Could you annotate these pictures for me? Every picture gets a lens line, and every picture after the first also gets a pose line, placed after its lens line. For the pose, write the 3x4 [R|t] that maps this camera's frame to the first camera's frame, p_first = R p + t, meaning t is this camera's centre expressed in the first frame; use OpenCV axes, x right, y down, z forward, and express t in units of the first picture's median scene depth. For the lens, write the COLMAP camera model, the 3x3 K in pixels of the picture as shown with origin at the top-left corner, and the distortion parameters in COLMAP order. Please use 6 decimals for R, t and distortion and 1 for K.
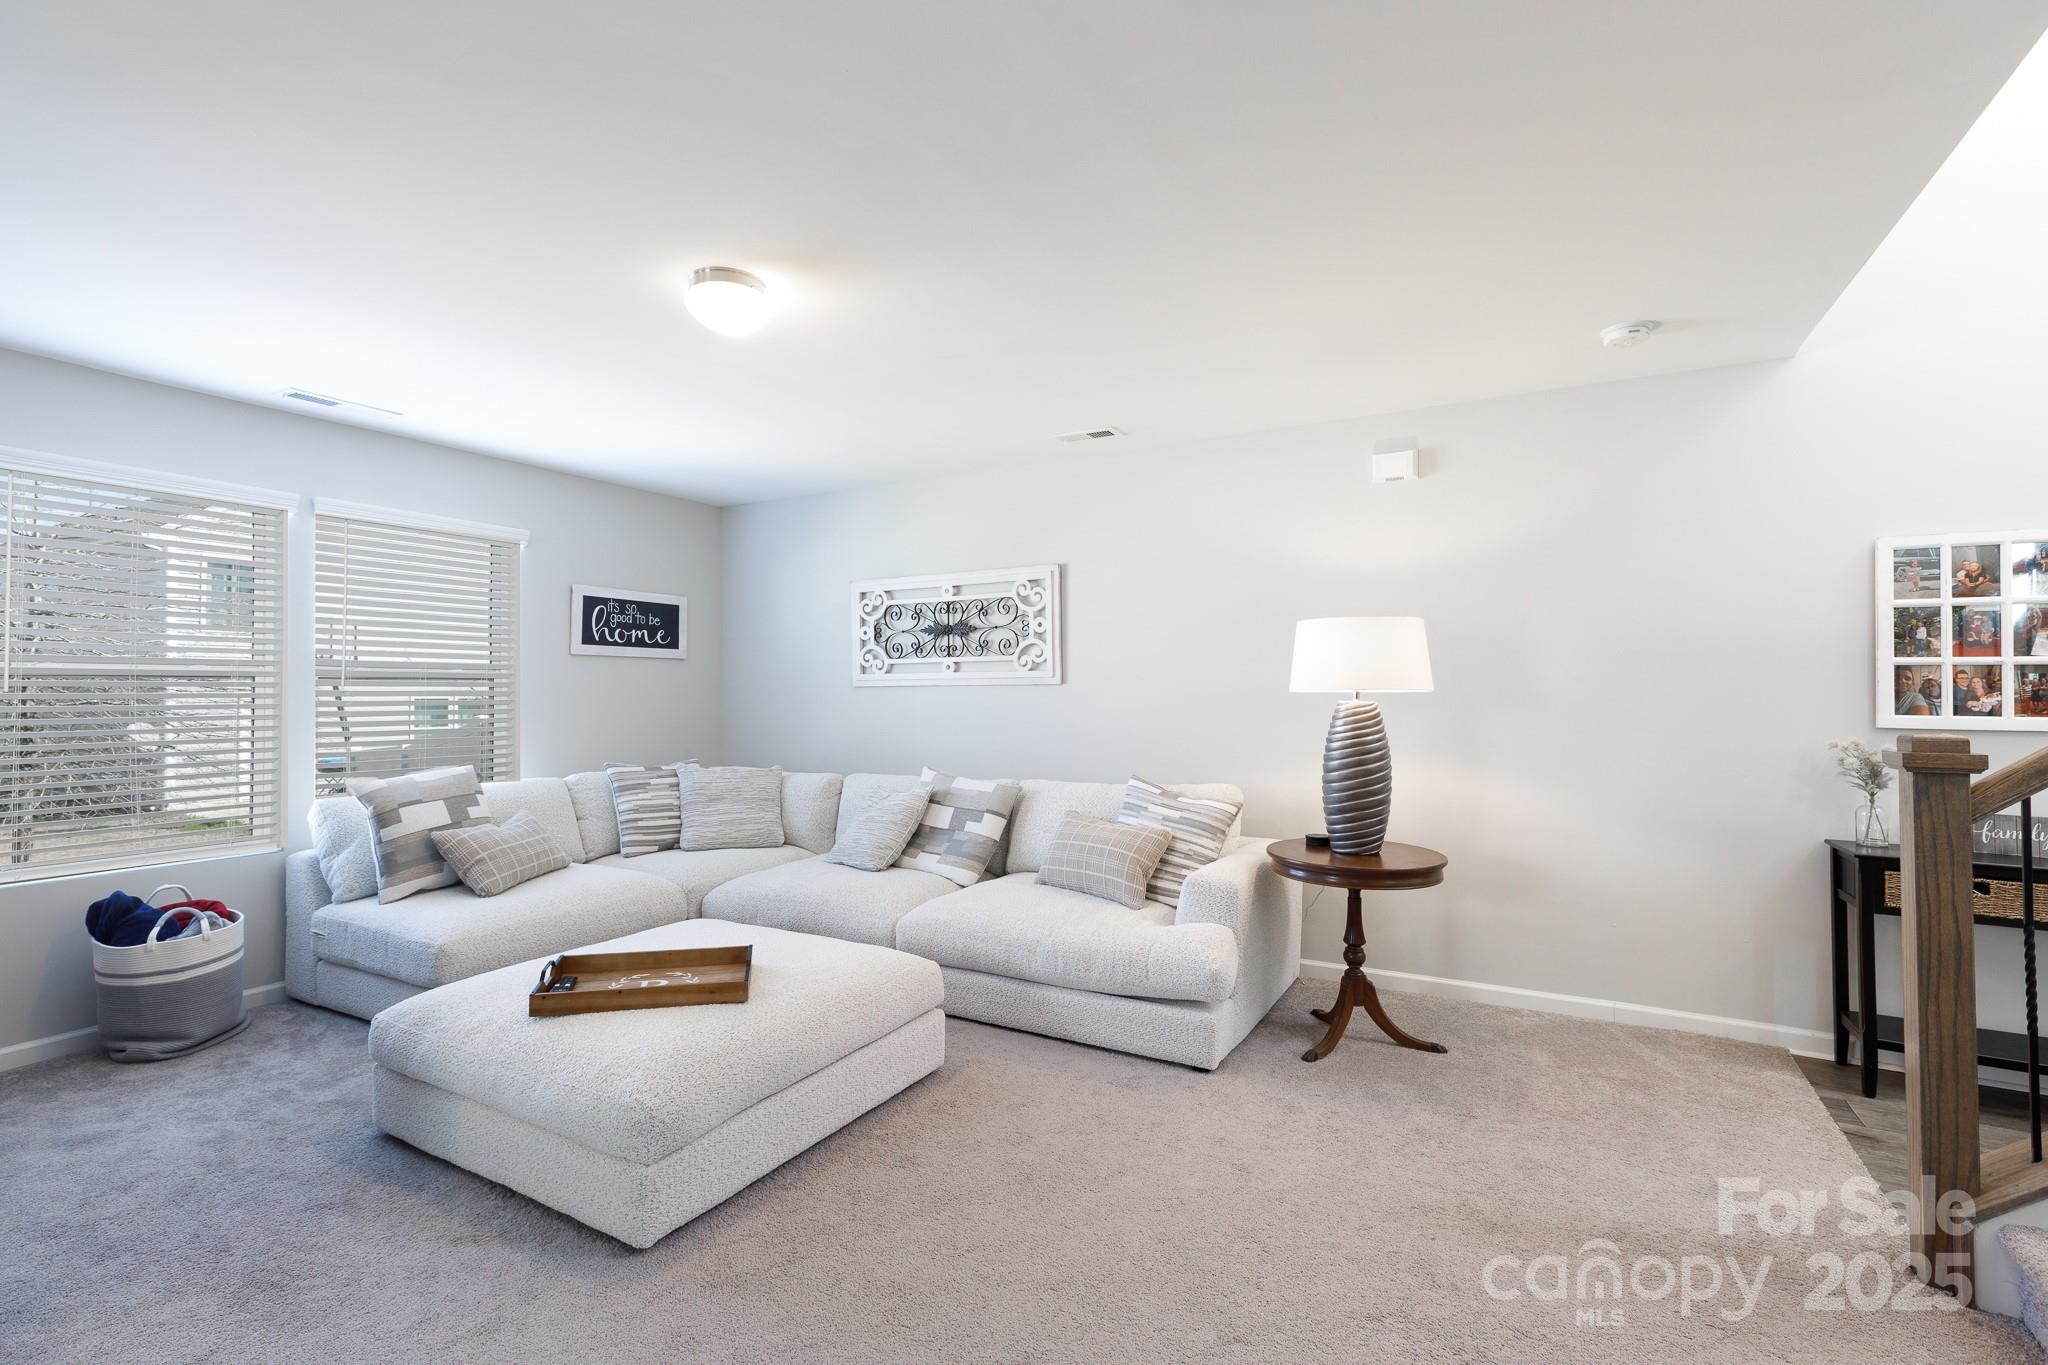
lens RADIAL K [[914.3, 0, 1021.0], [0, 914.3, 673.1], [0, 0, 1]] dist [0.003050, 0.000448]
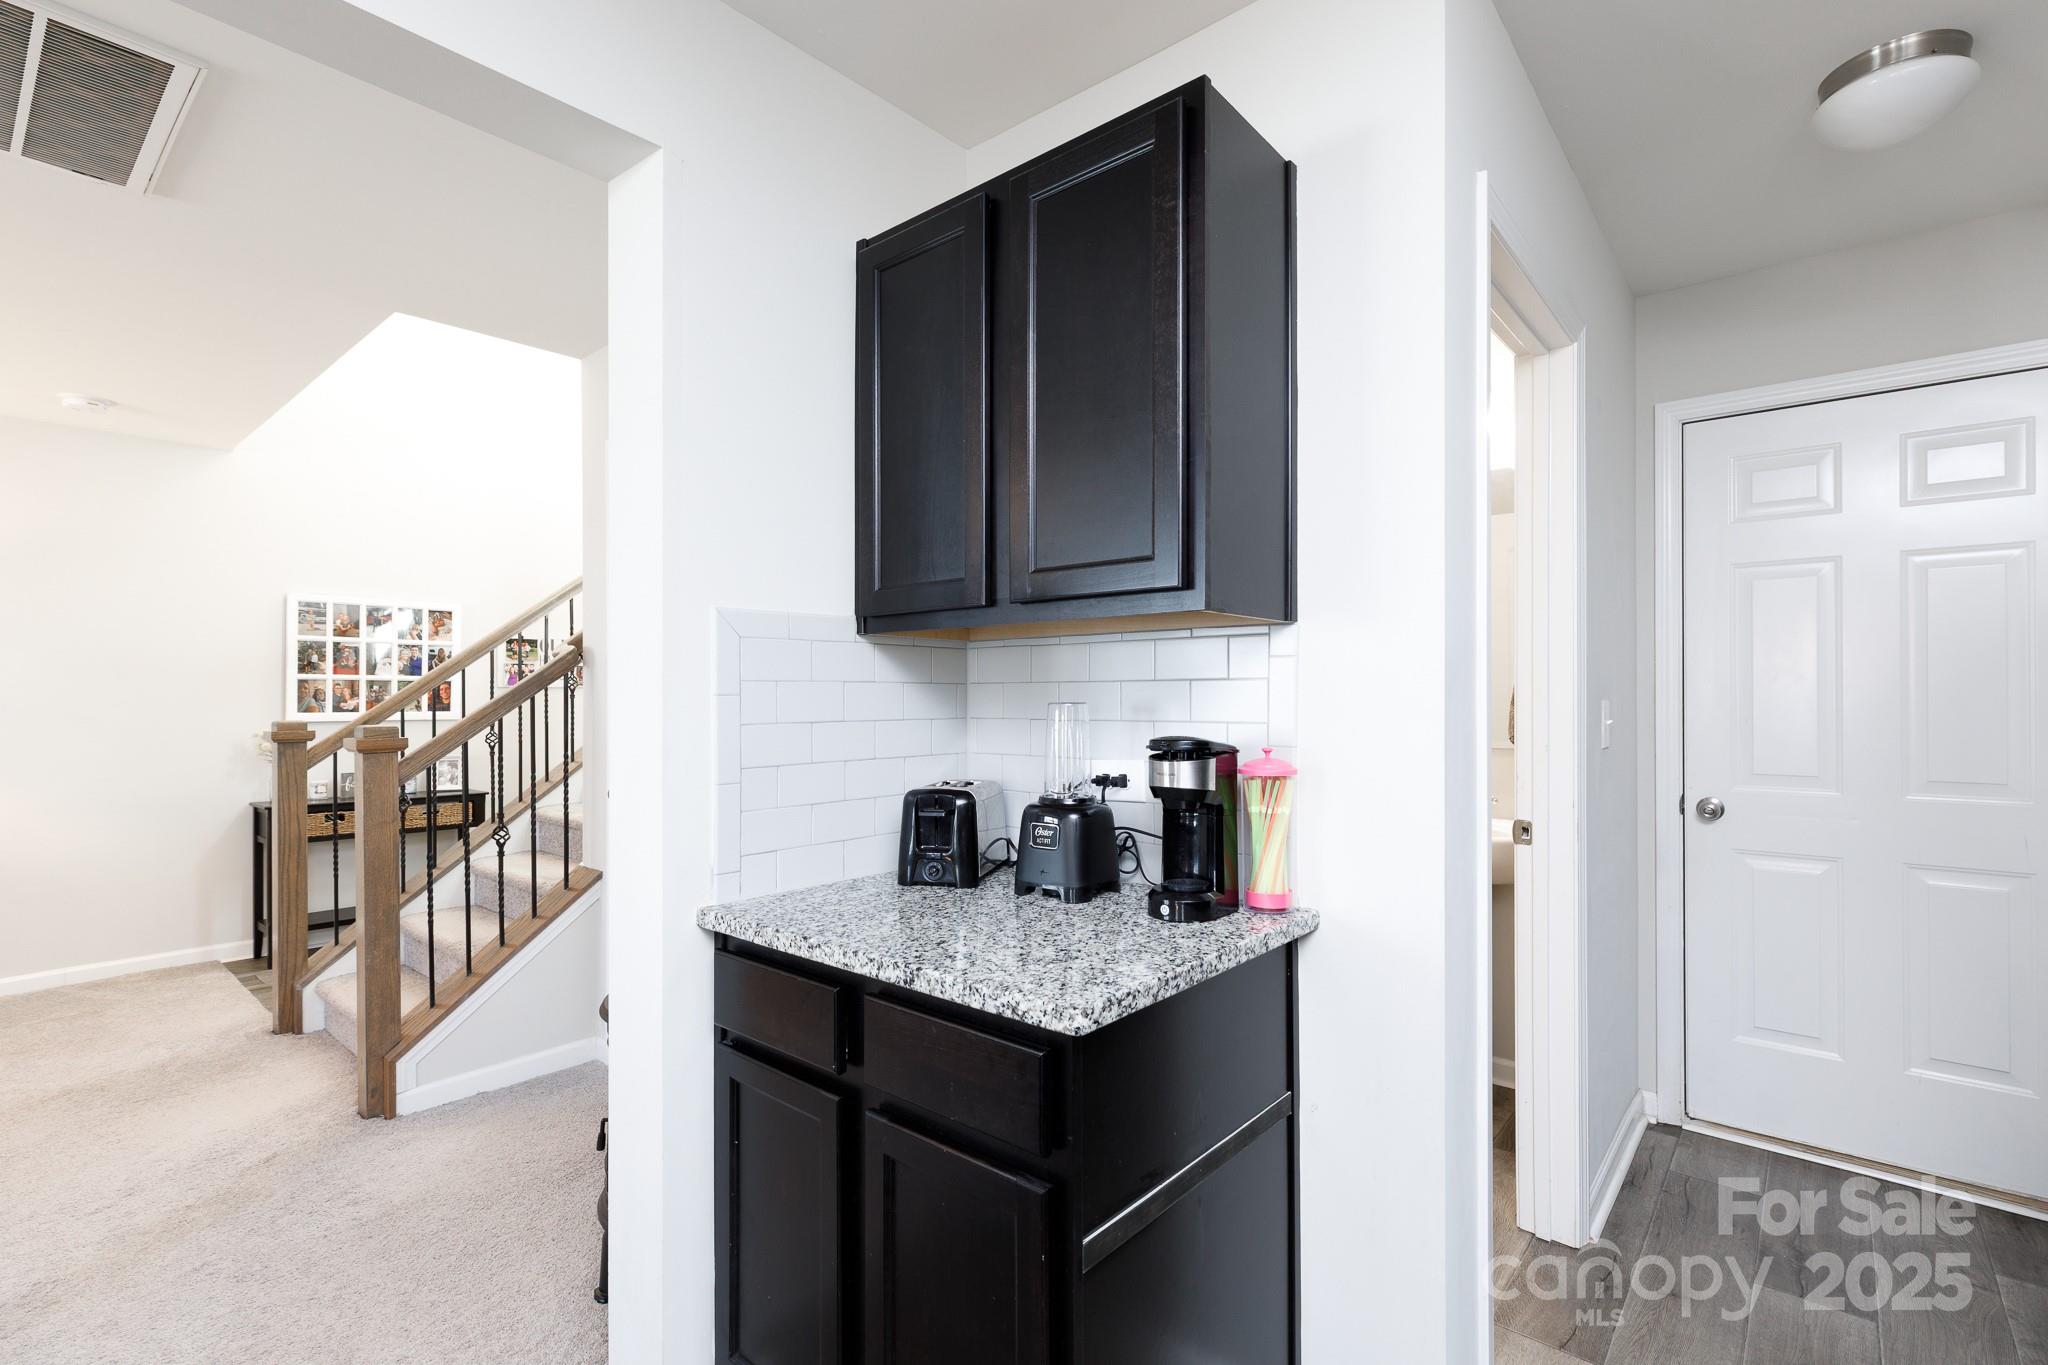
lens RADIAL K [[914.3, 0, 1022.5], [0, 914.3, 689.4], [0, 0, 1]] dist [0.003050, 0.000448]
pose [[0.188174, 0.003750, 0.982128, -0.267247], [-0.012984, 0.999915, -0.001331, -0.005178], [-0.982050, -0.012502, 0.188207, -0.406183]]
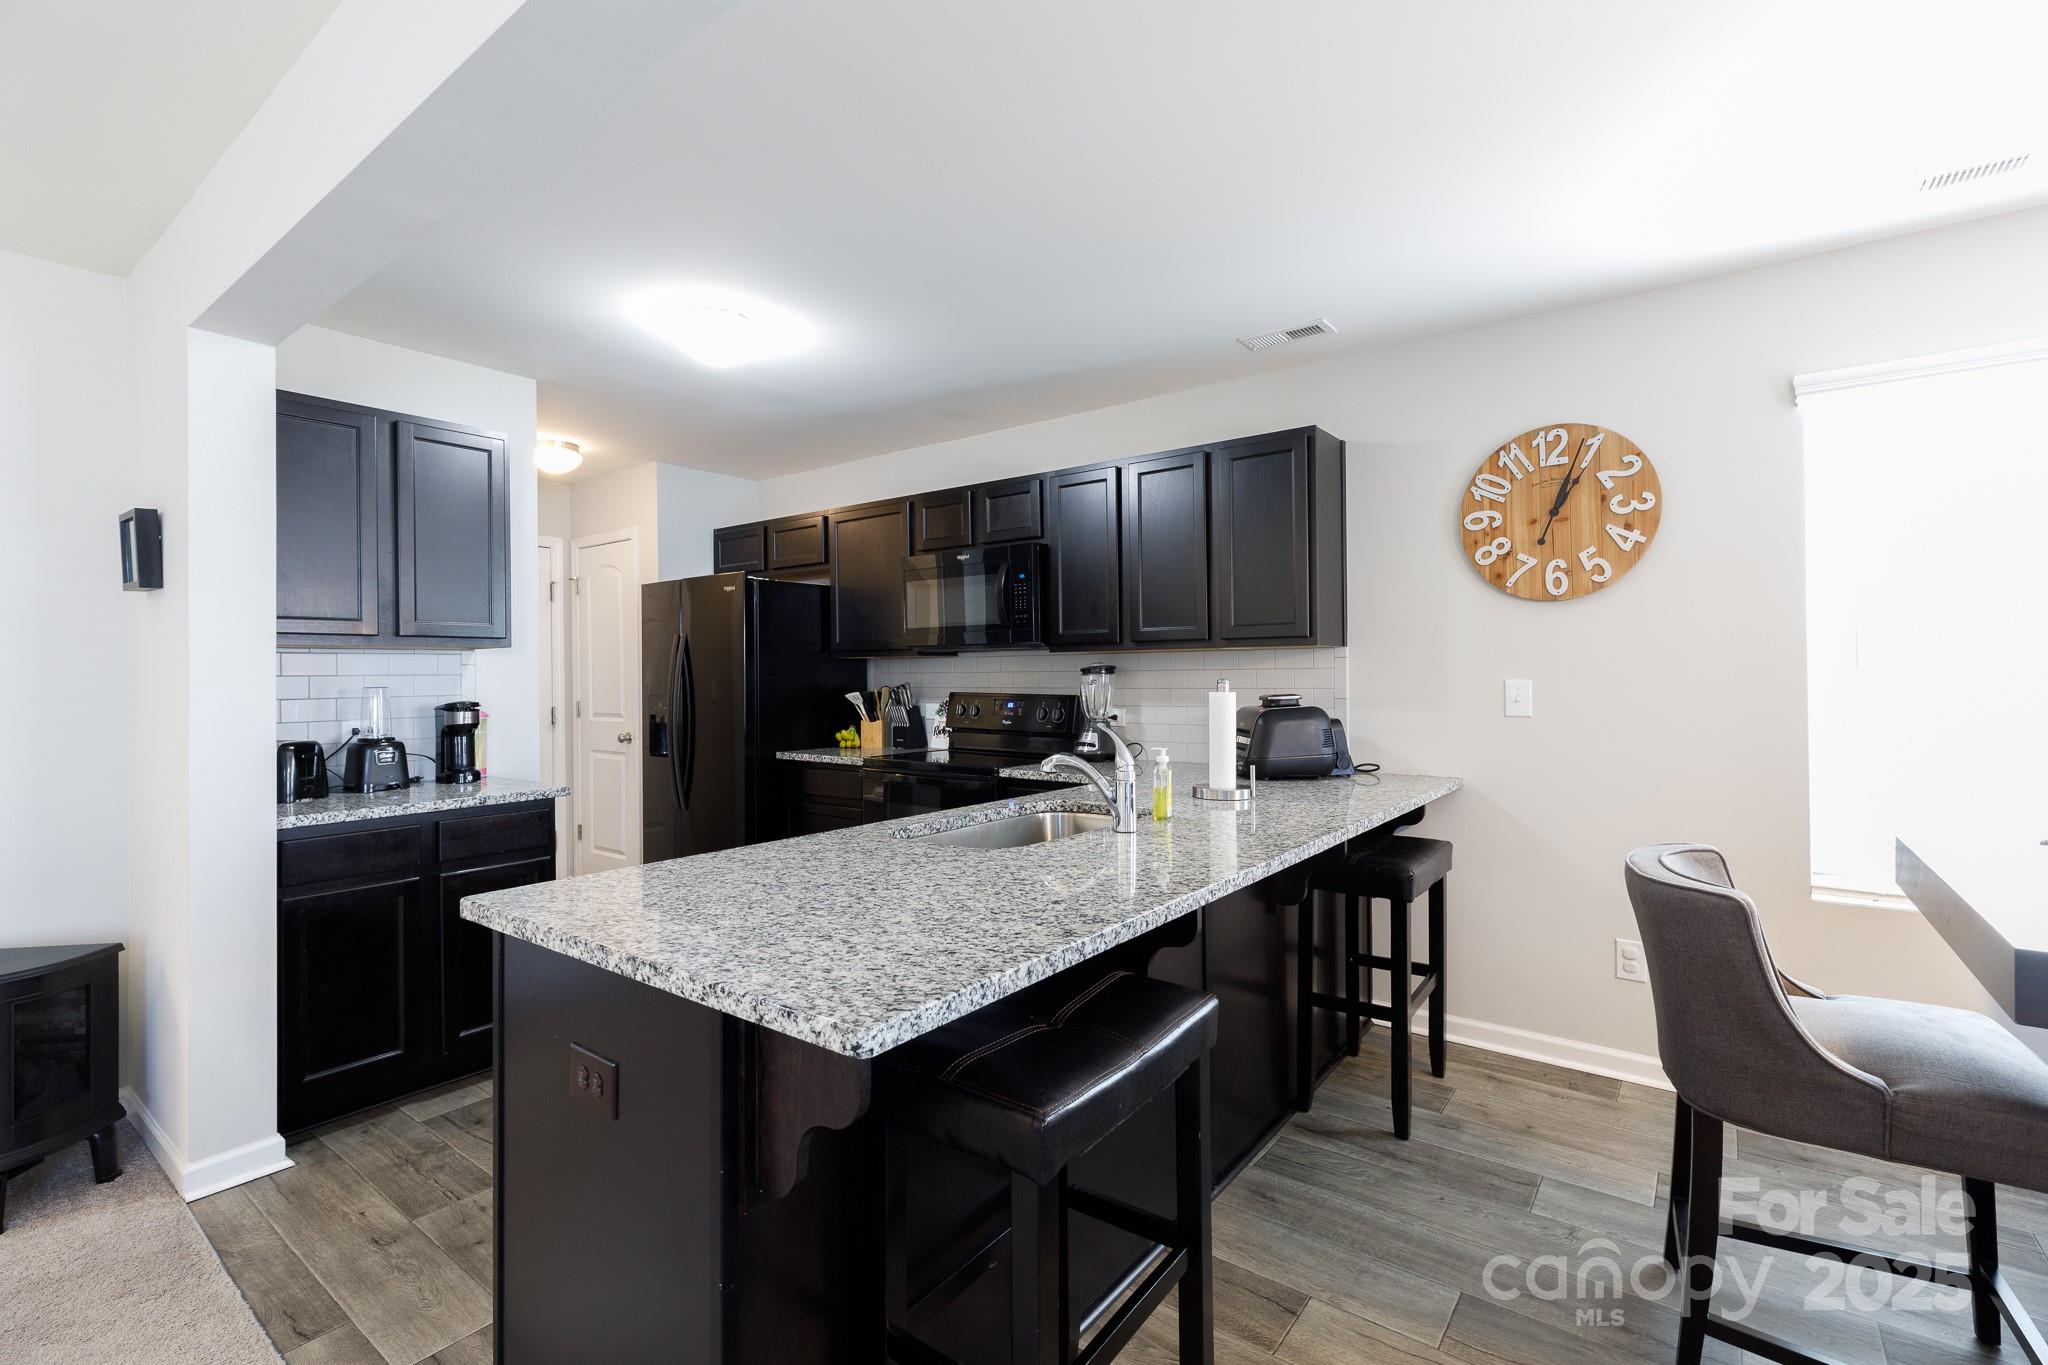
lens RADIAL K [[914.3, 0, 1021.9], [0, 914.3, 670.7], [0, 0, 1]] dist [0.003050, 0.000448]
pose [[-0.989425, 0.011000, 0.144630, -0.557392], [0.008002, 0.999741, -0.021295, 0.008678], [-0.144826, -0.019912, -0.989257, 0.468179]]
